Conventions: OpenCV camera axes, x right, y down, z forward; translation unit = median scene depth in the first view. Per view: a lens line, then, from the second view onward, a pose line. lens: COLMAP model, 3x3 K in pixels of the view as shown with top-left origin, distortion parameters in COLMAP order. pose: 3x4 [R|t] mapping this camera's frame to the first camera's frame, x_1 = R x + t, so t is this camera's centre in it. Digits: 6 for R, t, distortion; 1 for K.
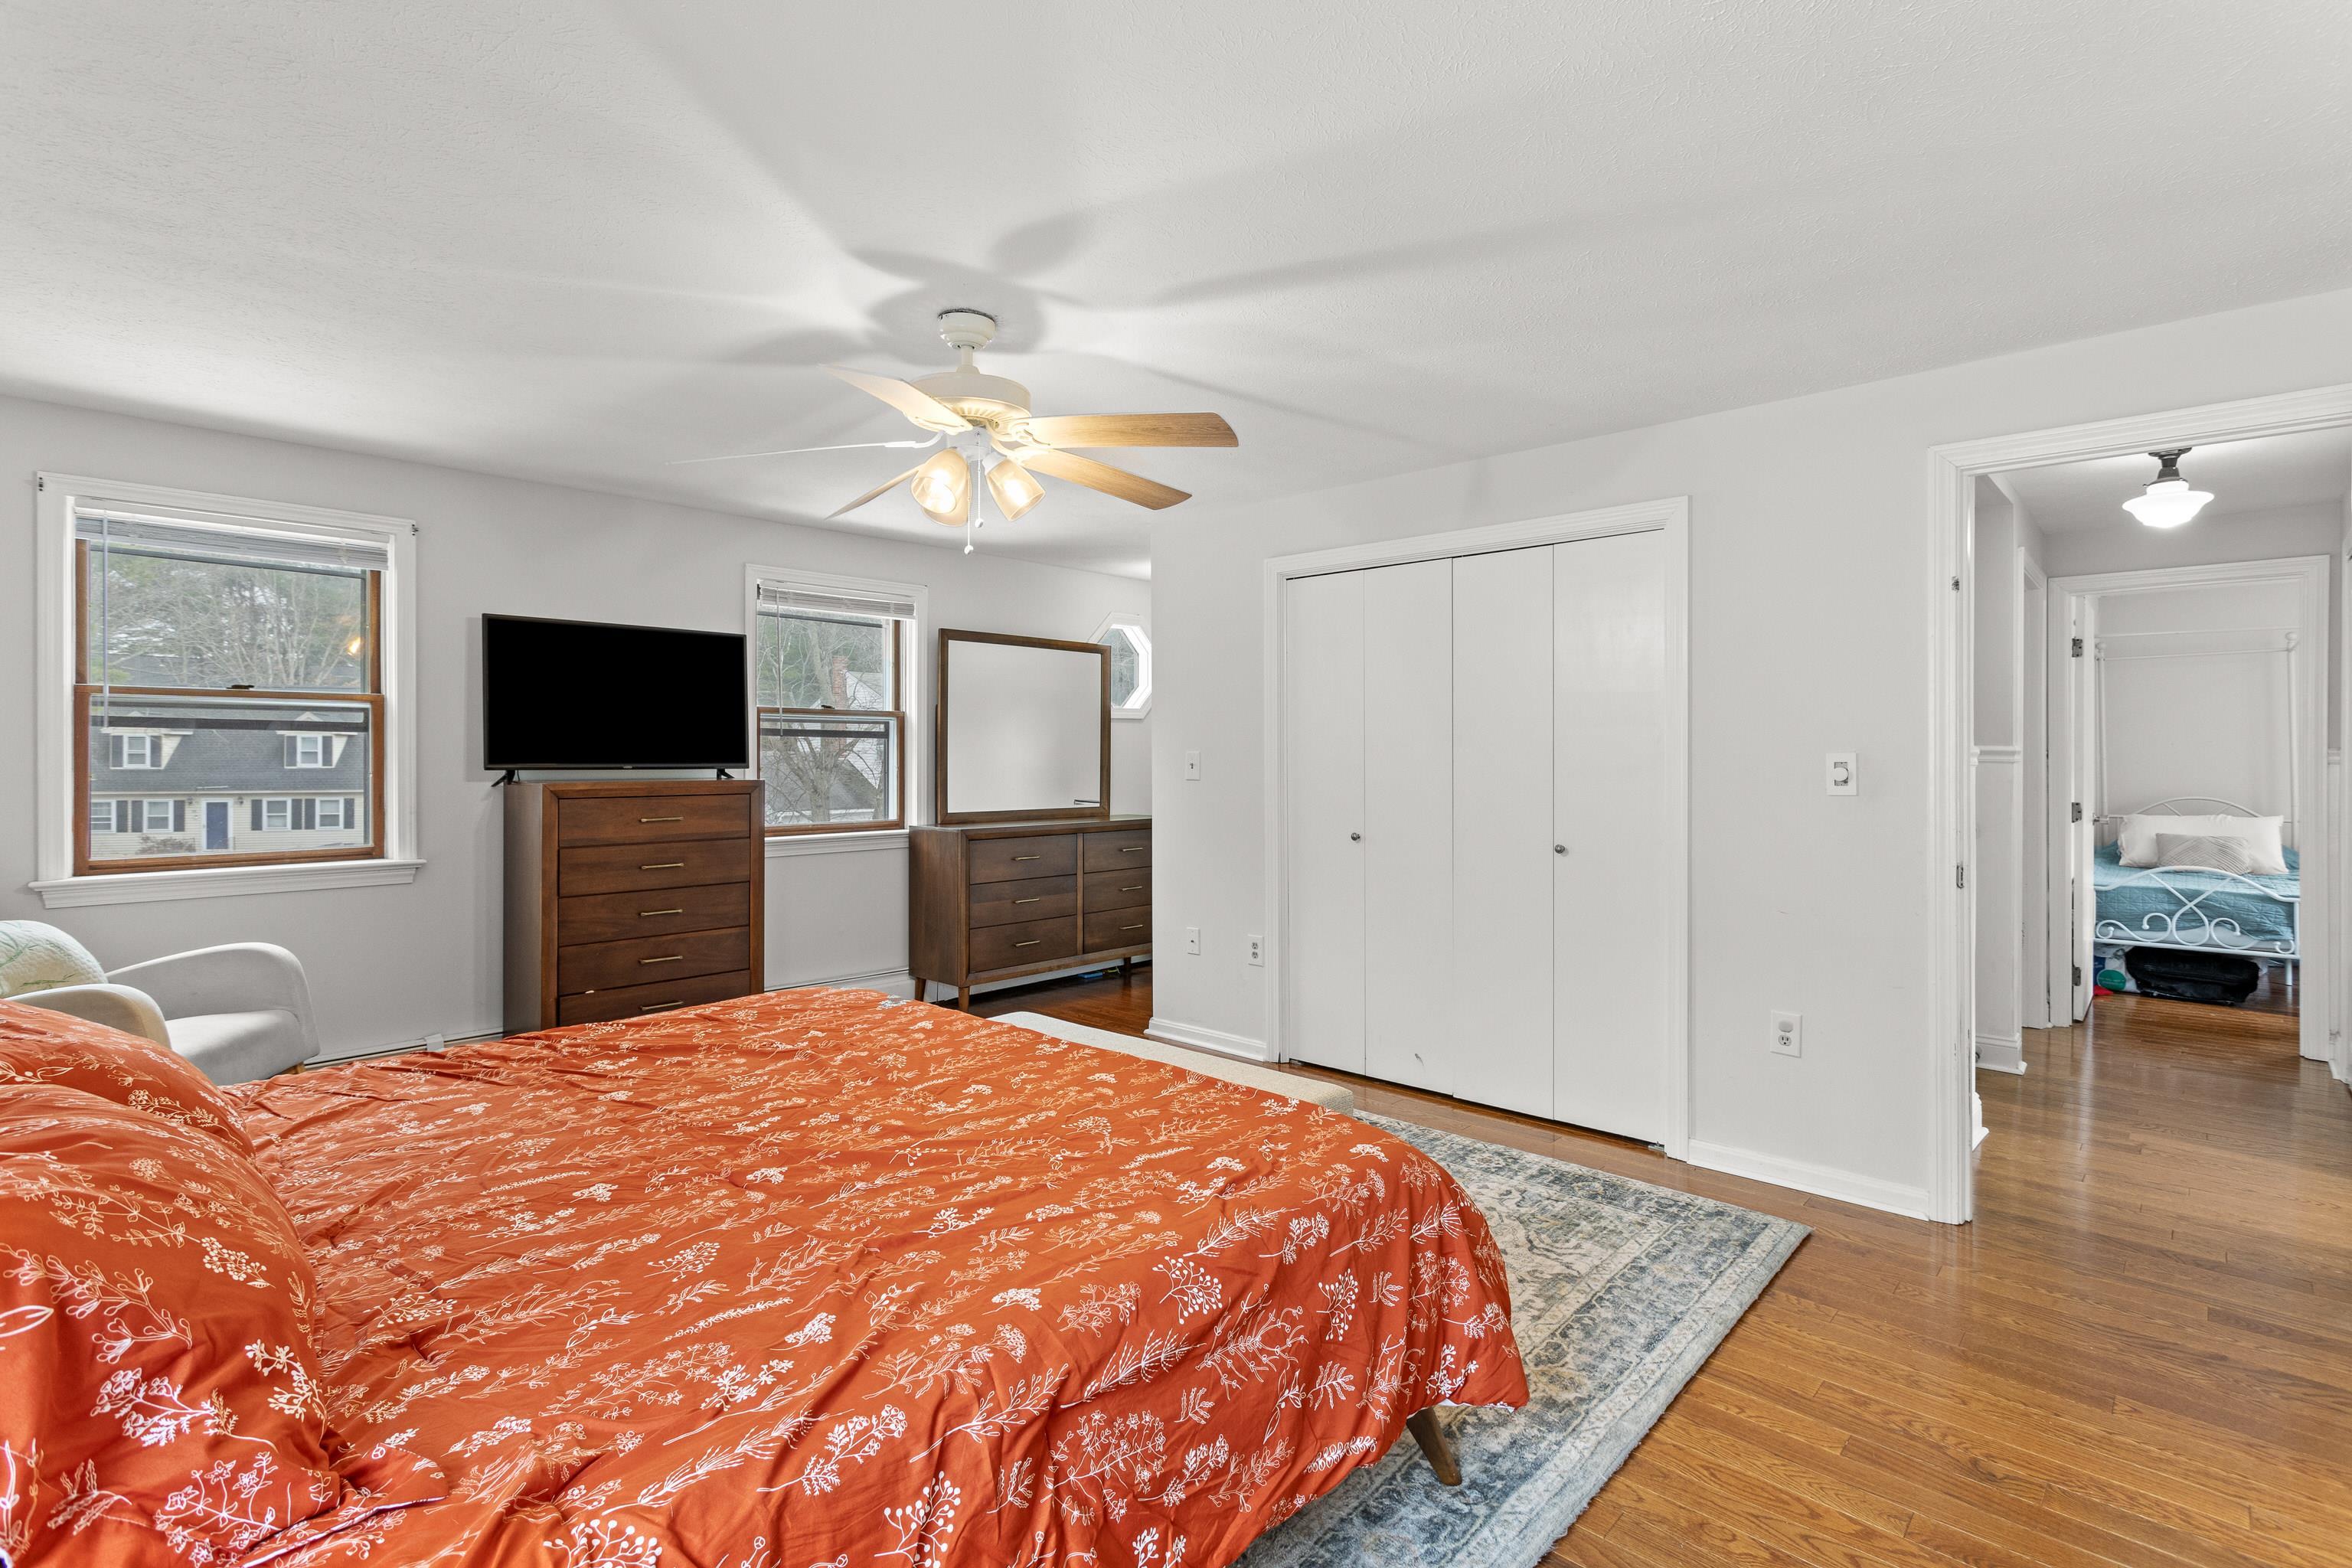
lens RADIAL K [[1125.0, 0, 1180.7], [0, 1125.0, 745.6], [0, 0, 1]] dist [-0.001442, -0.000009]
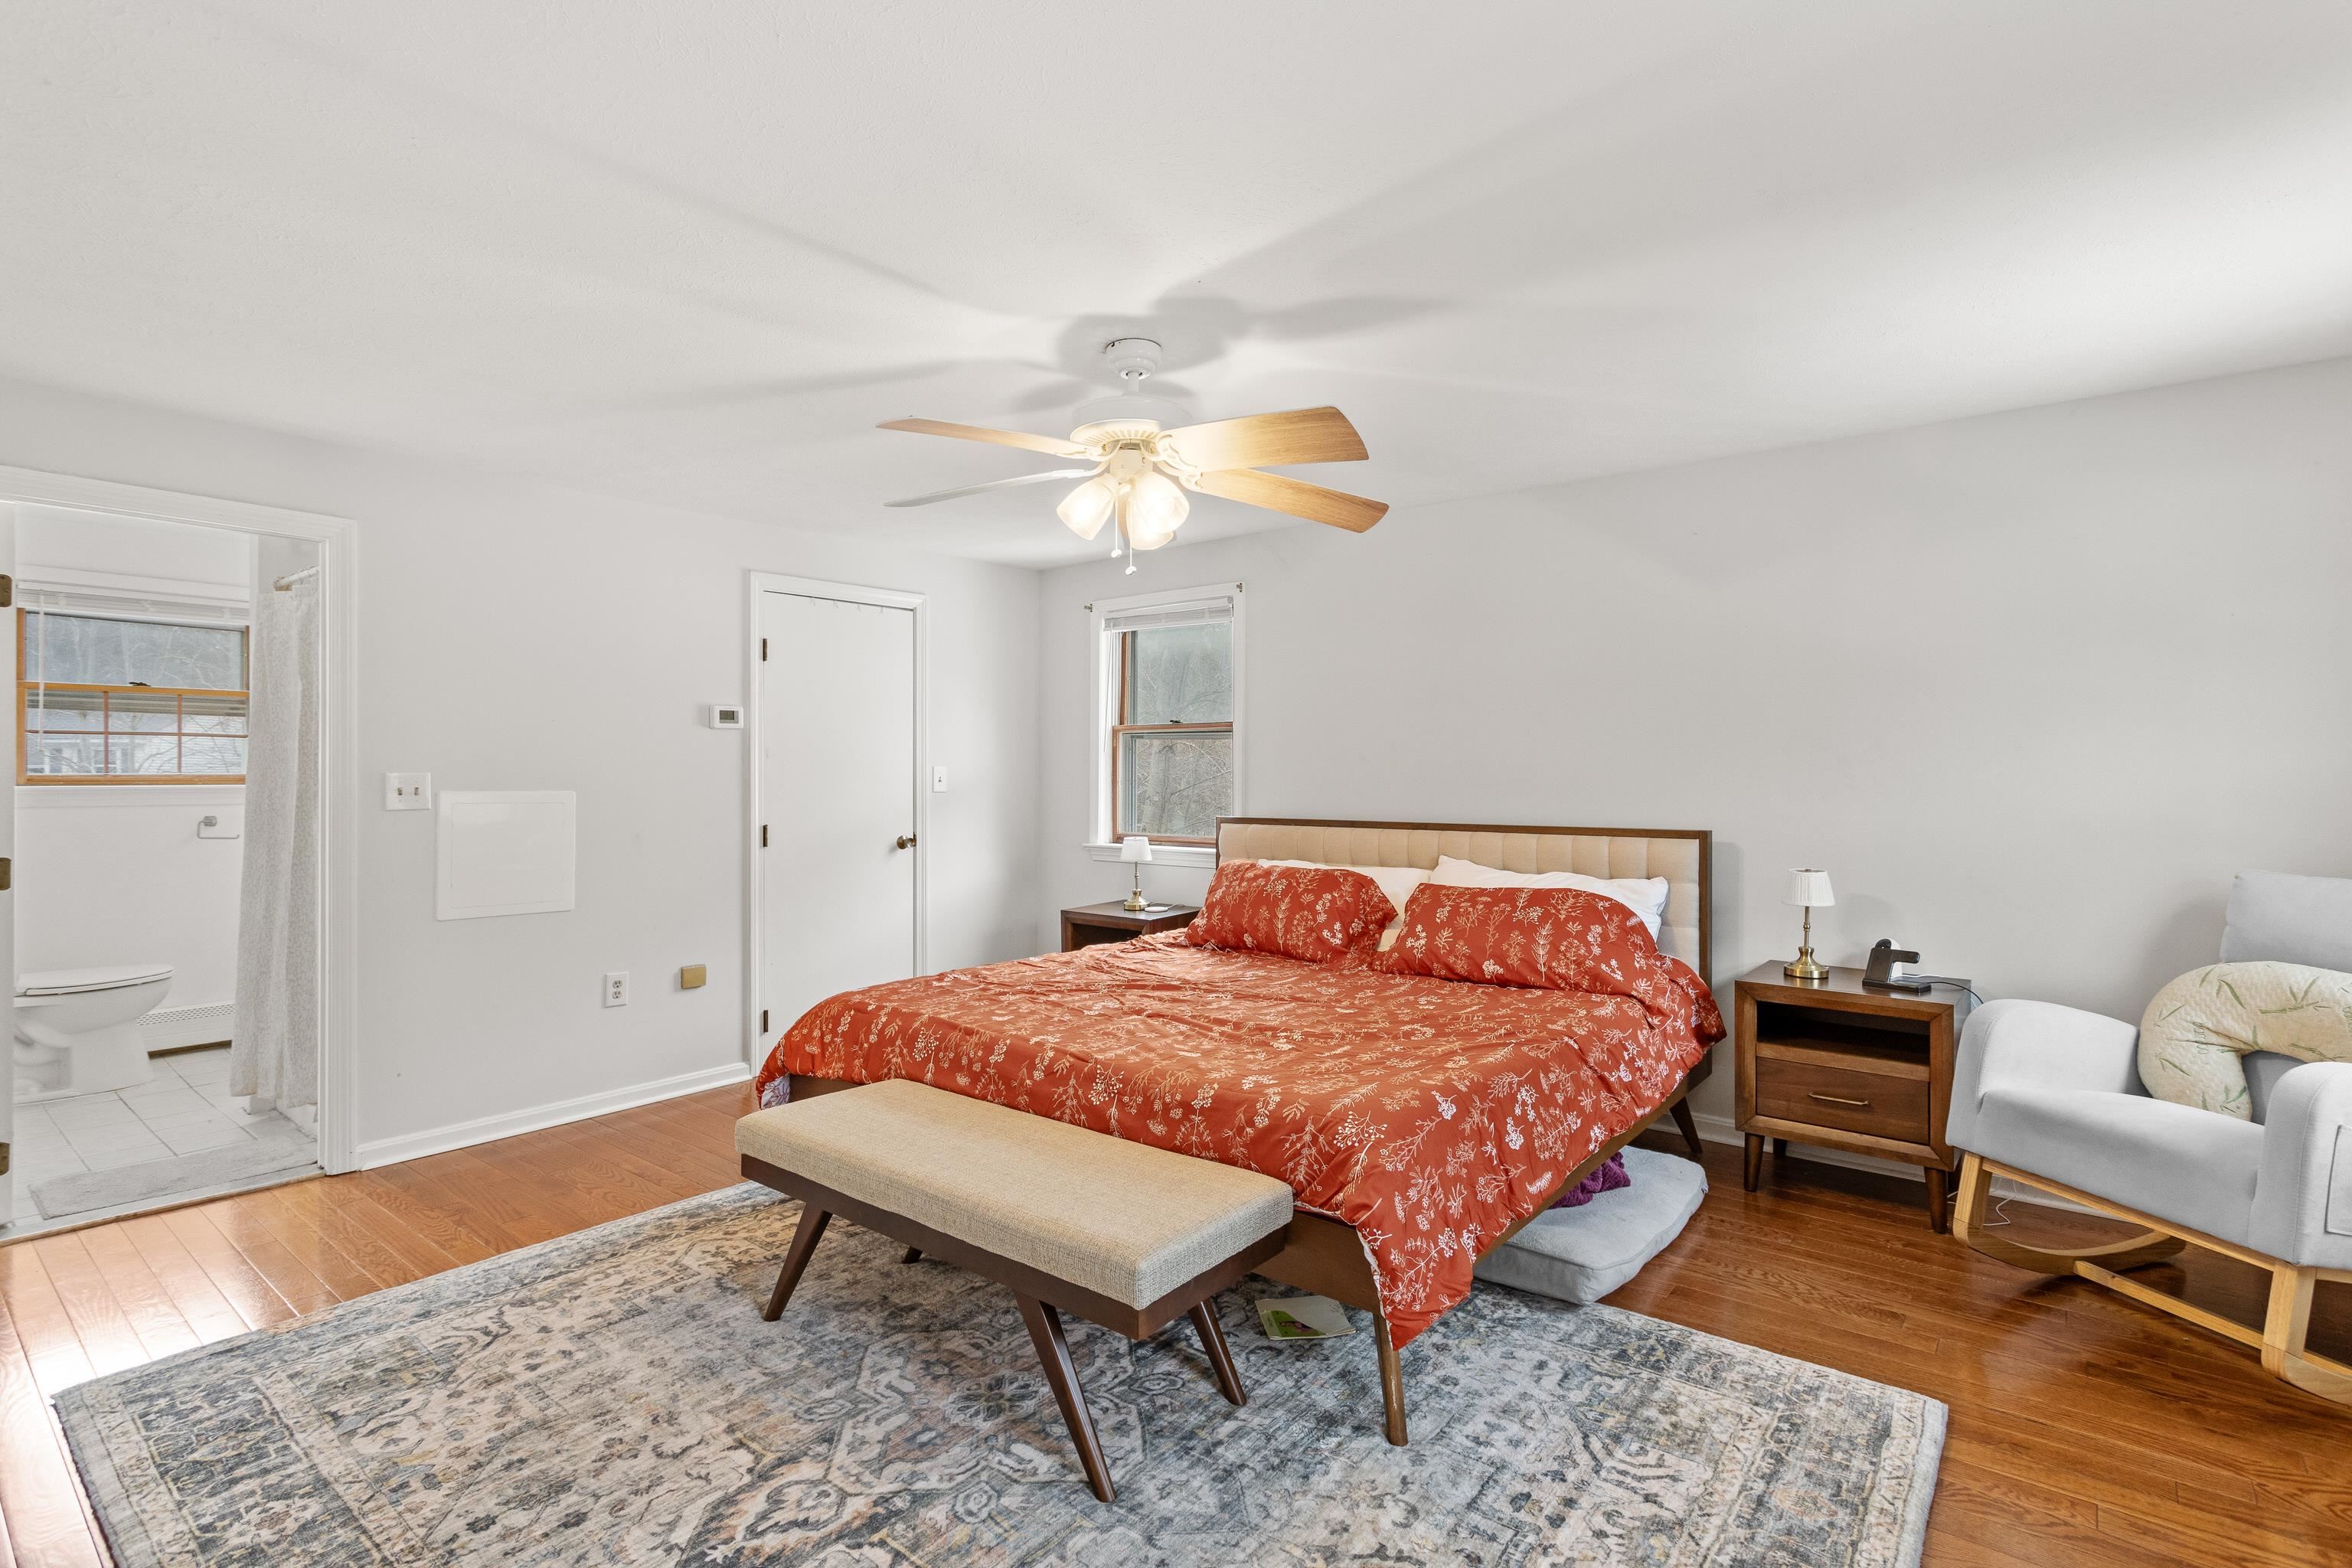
lens RADIAL K [[1111.0, 0, 1182.1], [0, 1111.0, 763.6], [0, 0, 1]] dist [-0.001383, 0.000874]
pose [[-0.997555, -0.000003, -0.069890, -0.145133], [0.001213, 0.999848, -0.017369, 0.017068], [0.069880, -0.017411, -0.997403, 1.783193]]
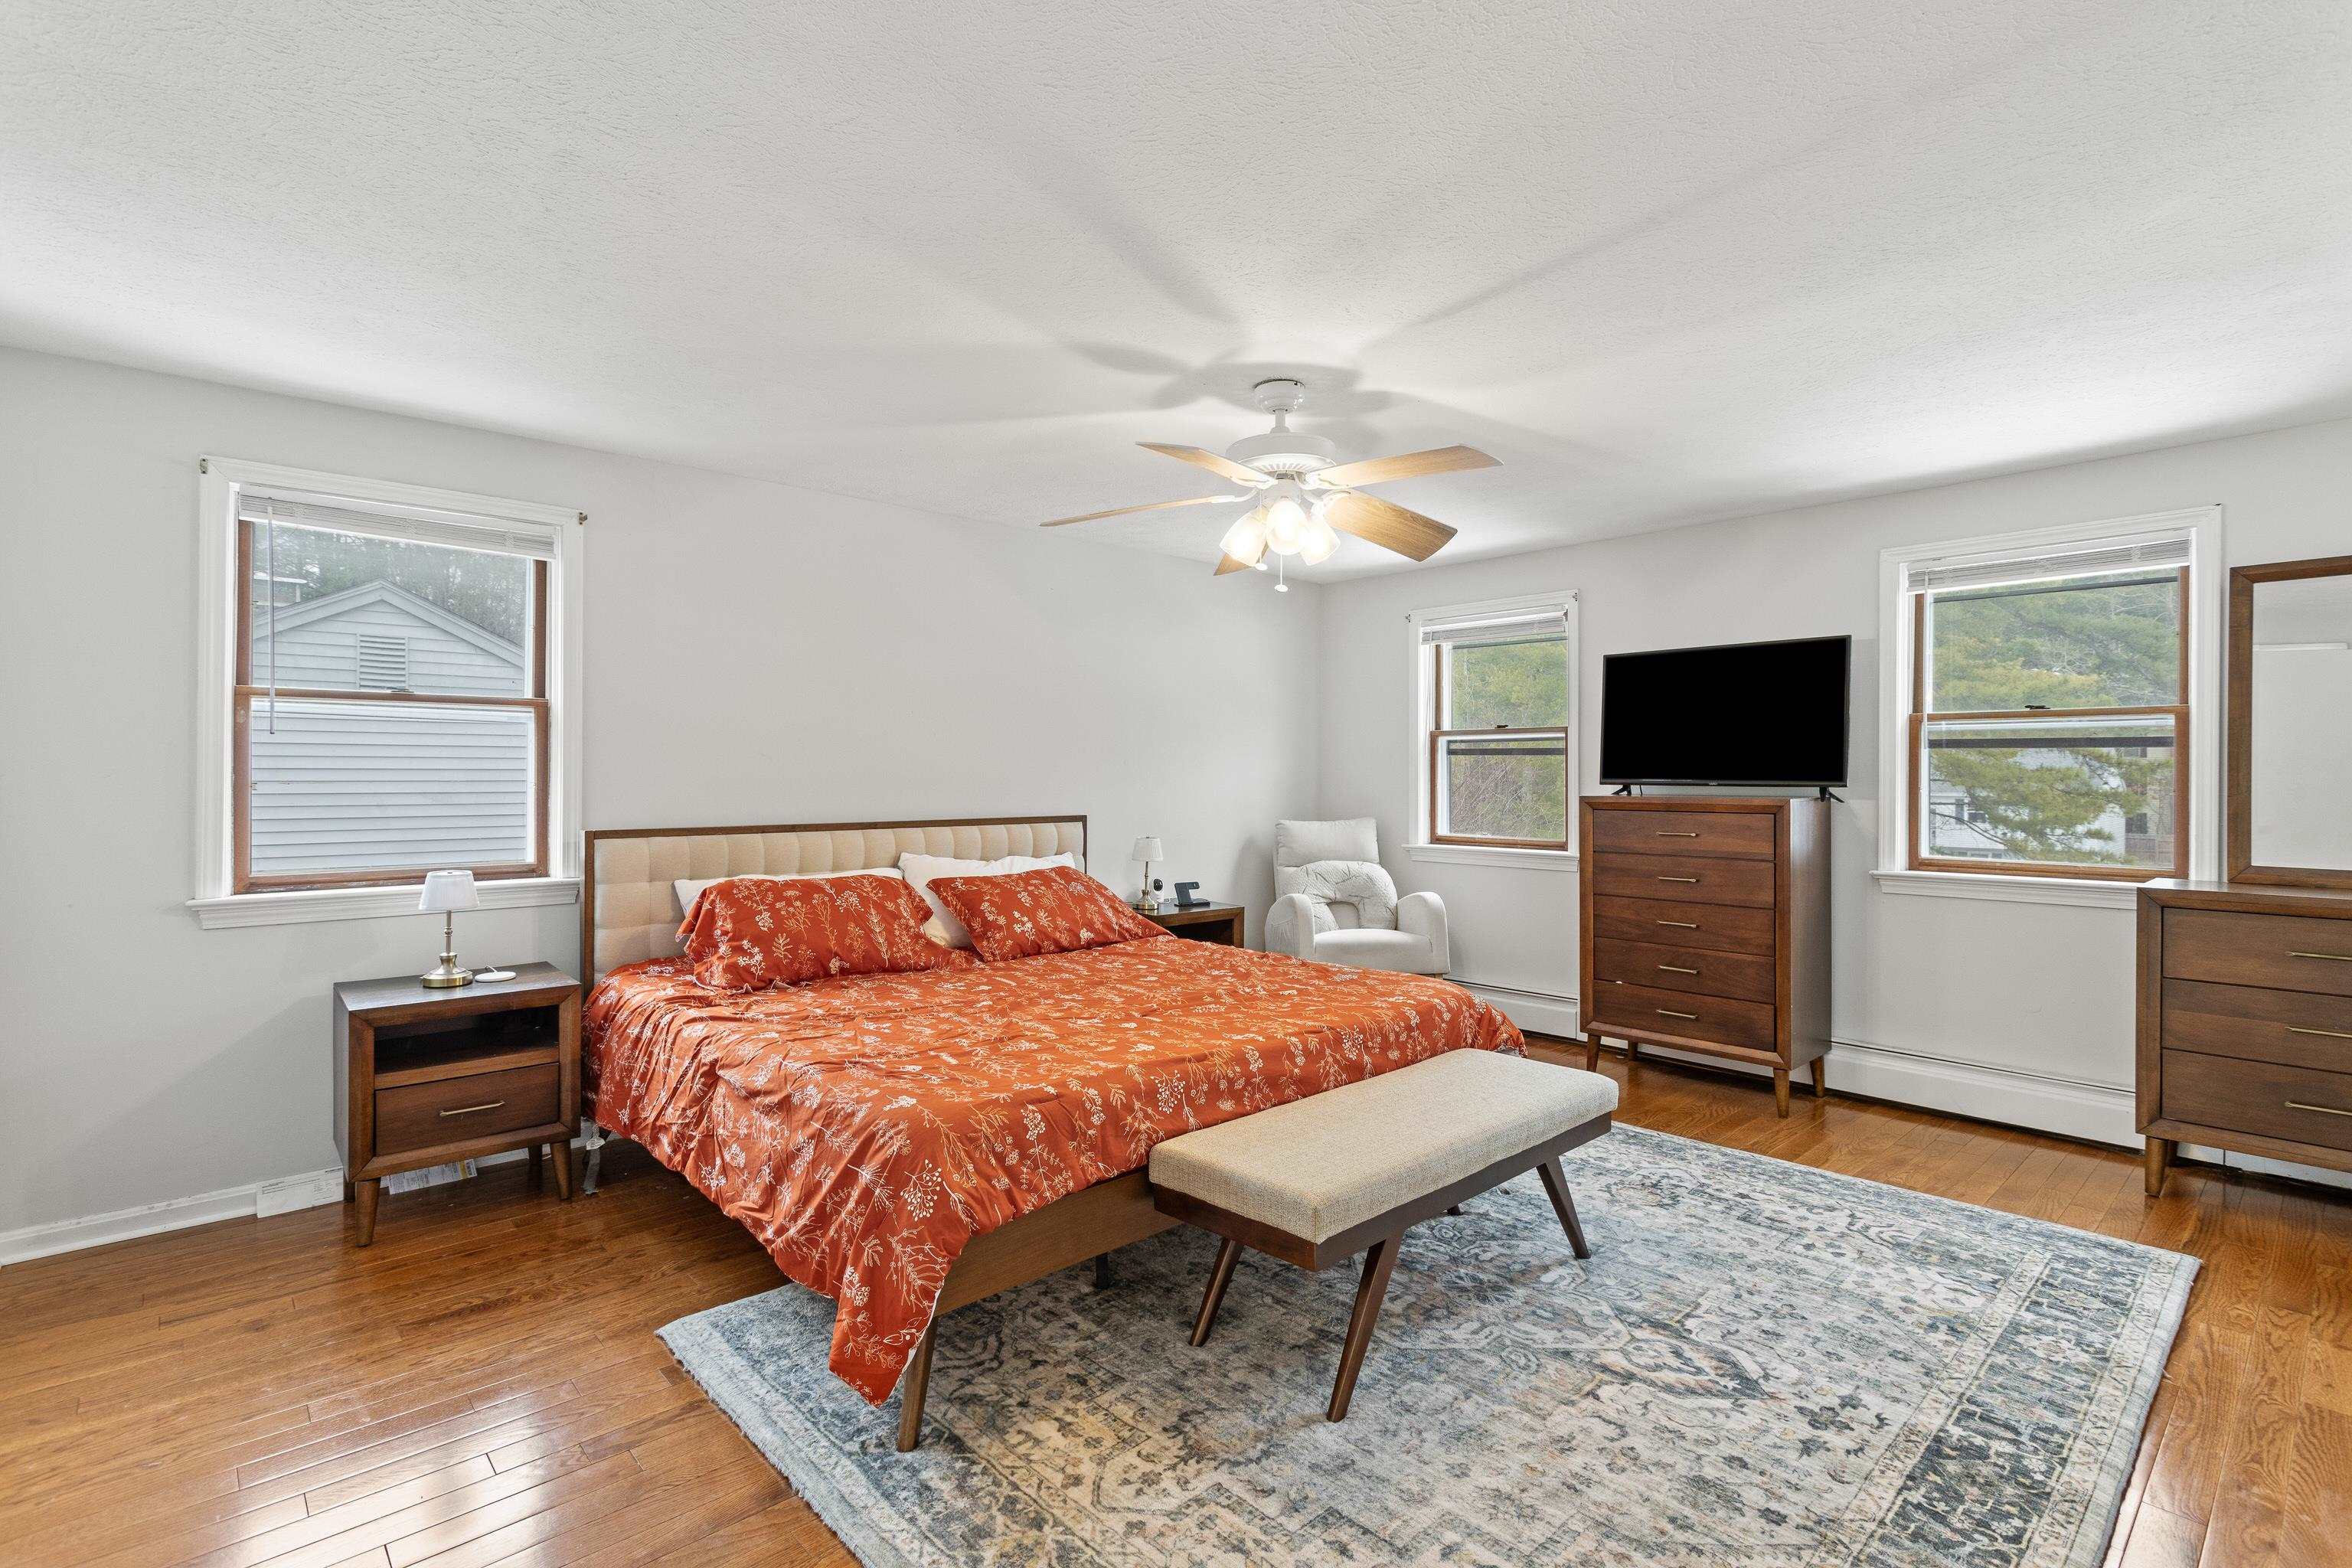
lens RADIAL K [[1111.0, 0, 1182.1], [0, 1111.0, 763.6], [0, 0, 1]] dist [-0.001383, 0.000874]
pose [[-0.073535, -0.008855, -0.997253, 0.828009], [0.006743, 0.999933, -0.009376, 0.010419], [0.997270, -0.007414, -0.073470, 0.870791]]
